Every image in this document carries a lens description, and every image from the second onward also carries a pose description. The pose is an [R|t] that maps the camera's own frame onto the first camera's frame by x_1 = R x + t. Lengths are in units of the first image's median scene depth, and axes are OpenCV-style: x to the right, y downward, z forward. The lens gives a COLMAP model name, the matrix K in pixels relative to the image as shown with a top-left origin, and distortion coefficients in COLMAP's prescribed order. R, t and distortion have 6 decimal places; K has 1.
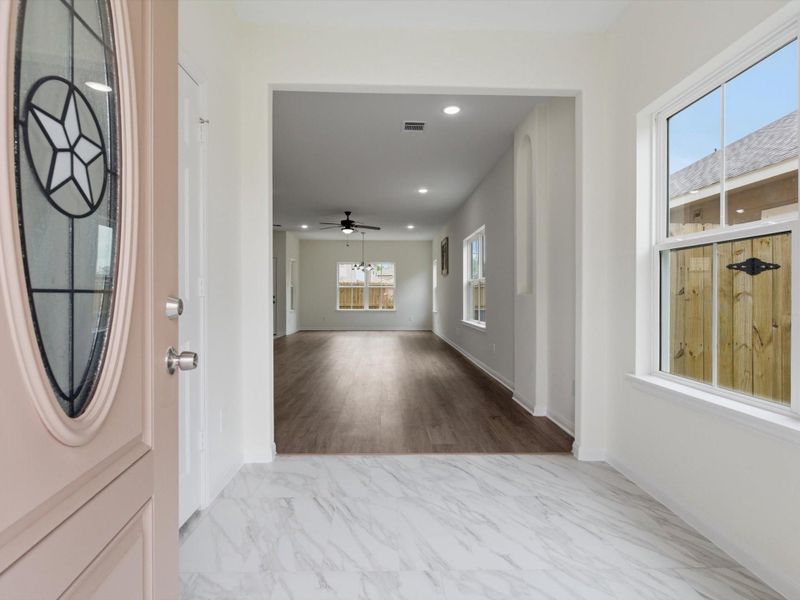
lens RADIAL K [[360.3, 0, 400.0], [0, 360.3, 300.0], [0, 0, 1]] dist [0.000461, 0.000175]
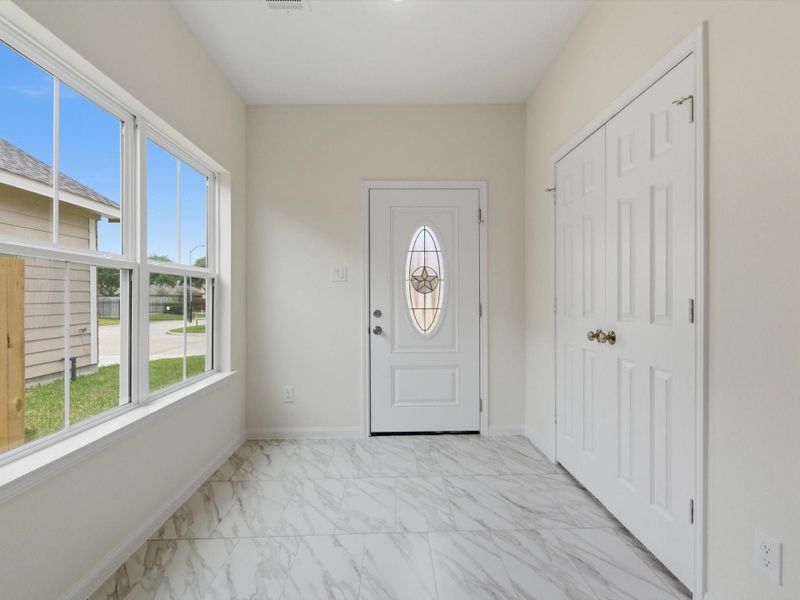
lens RADIAL K [[360.3, 0, 400.0], [0, 360.3, 300.0], [0, 0, 1]] dist [0.000461, 0.000175]
pose [[-0.999986, 0.004166, 0.003186, 0.085969], [0.004220, 0.999844, 0.017139, -0.092008], [-0.003114, 0.017153, -0.999848, 2.179128]]
